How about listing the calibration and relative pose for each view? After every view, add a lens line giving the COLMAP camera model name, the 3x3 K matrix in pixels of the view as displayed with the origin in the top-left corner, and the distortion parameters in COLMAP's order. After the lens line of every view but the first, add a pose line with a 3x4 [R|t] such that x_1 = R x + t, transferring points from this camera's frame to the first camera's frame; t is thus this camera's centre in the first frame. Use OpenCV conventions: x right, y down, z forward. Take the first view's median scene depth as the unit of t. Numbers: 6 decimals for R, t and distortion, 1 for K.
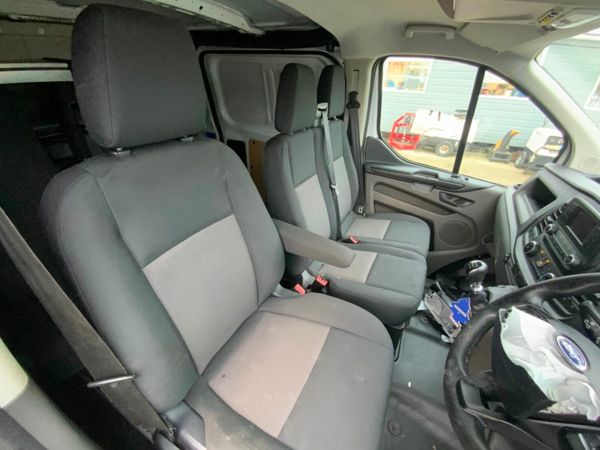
lens RADIAL K [[241.4, 0, 299.5], [0, 241.4, 224.0], [0, 0, 1]] dist [0.022908, -0.019396]
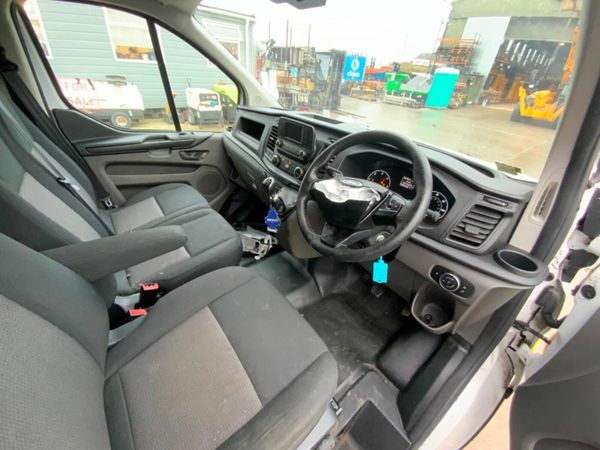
lens RADIAL K [[241.4, 0, 299.5], [0, 241.4, 224.0], [0, 0, 1]] dist [0.022908, -0.019396]
pose [[0.404141, -0.502593, 0.764245, -0.185611], [0.420647, 0.844046, 0.332629, -0.001303], [-0.812235, 0.187049, 0.552528, 0.092093]]
